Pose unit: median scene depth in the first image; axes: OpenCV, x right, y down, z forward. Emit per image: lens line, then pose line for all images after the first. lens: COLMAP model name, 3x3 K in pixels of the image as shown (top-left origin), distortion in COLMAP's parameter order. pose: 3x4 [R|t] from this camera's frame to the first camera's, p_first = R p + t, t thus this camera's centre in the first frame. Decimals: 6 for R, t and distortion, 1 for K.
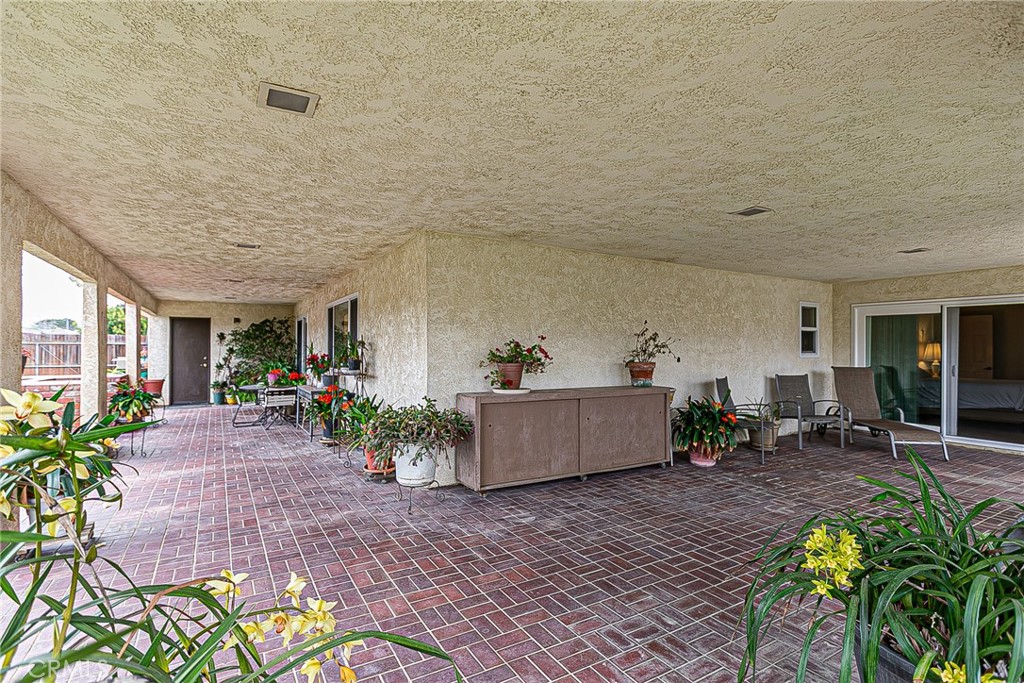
lens RADIAL K [[493.5, 0, 514.3], [0, 493.5, 348.1], [0, 0, 1]] dist [-0.000149, 0.000319]
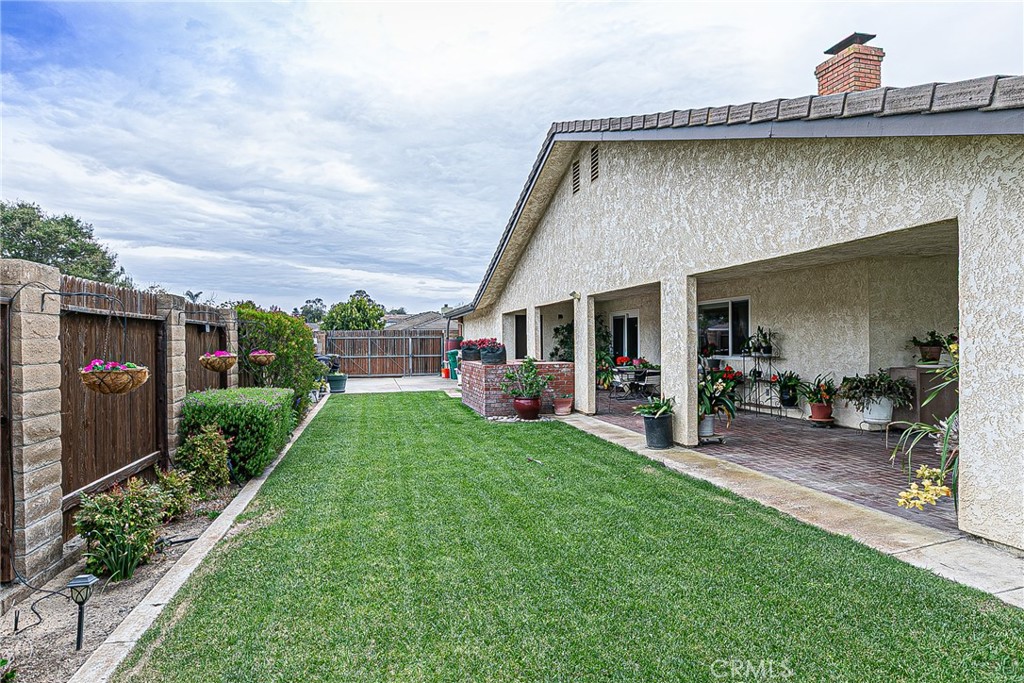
lens RADIAL K [[560.4, 0, 510.9], [0, 560.4, 341.5], [0, 0, 1]] dist [-0.000487, -0.000639]
pose [[0.958564, -0.007950, -0.284765, -0.594706], [0.008969, 0.999957, 0.002275, 0.000759], [0.284734, -0.004734, 0.958595, -0.756970]]
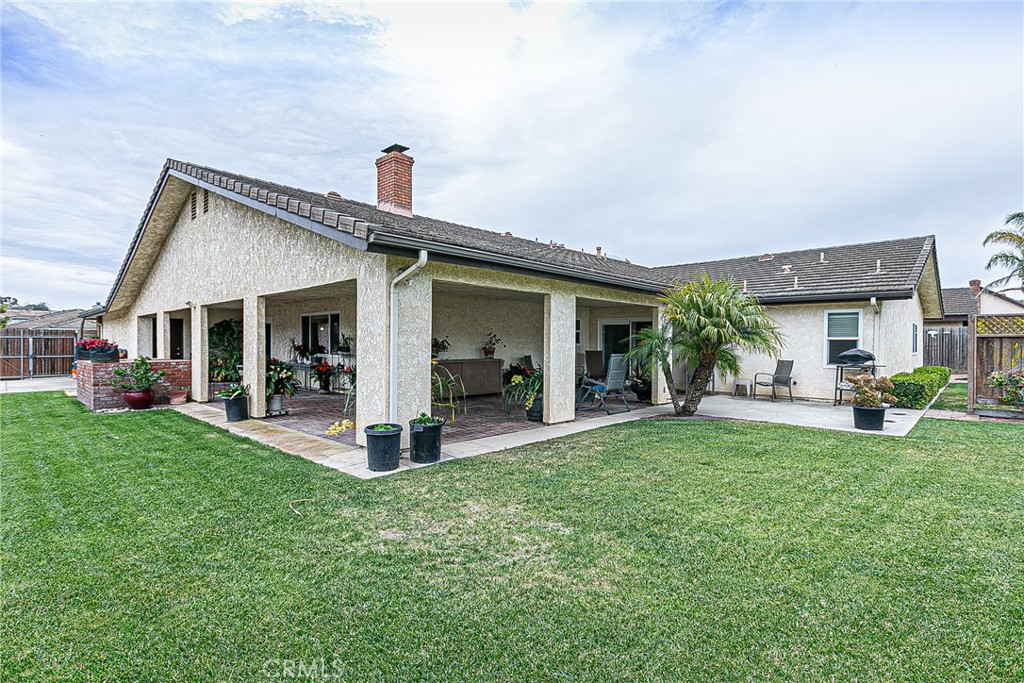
lens RADIAL K [[493.5, 0, 511.7], [0, 493.5, 342.6], [0, 0, 1]] dist [-0.000149, 0.000319]
pose [[0.965059, 0.000000, 0.262031, -0.218683], [-0.000750, 0.999996, 0.002763, 0.000281], [-0.262030, -0.002863, 0.965055, -1.134127]]
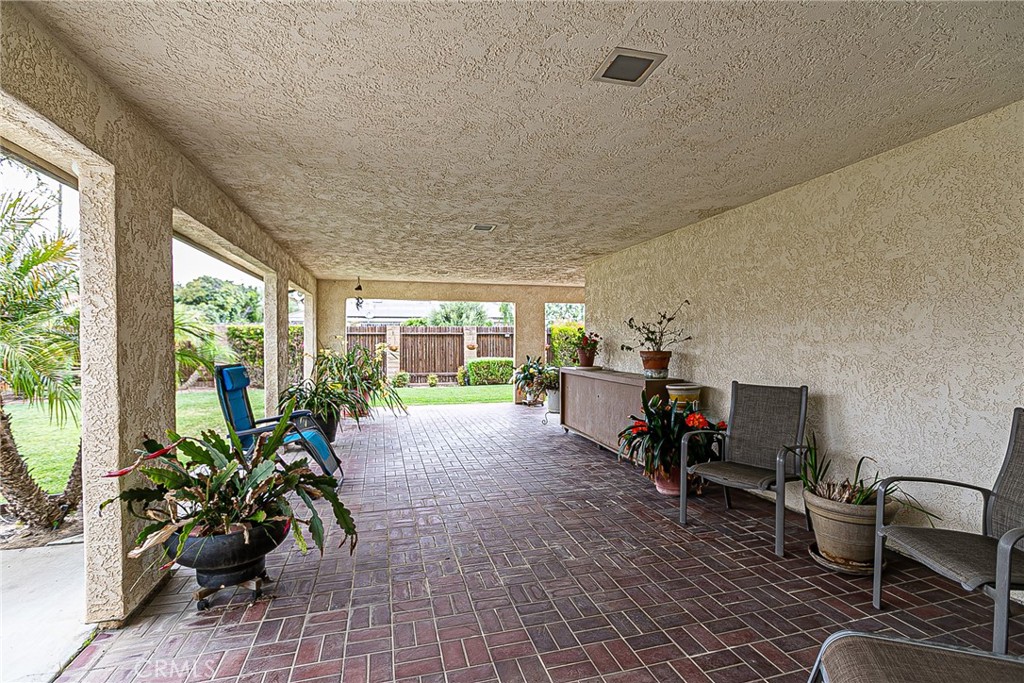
lens RADIAL K [[493.5, 0, 516.4], [0, 493.5, 342.7], [0, 0, 1]] dist [-0.000149, 0.000319]
pose [[-0.269294, -0.000685, -0.963058, 1.176931], [-0.000098, 1.000000, -0.000684, 0.014769], [0.963058, -0.000090, -0.269294, 0.997266]]
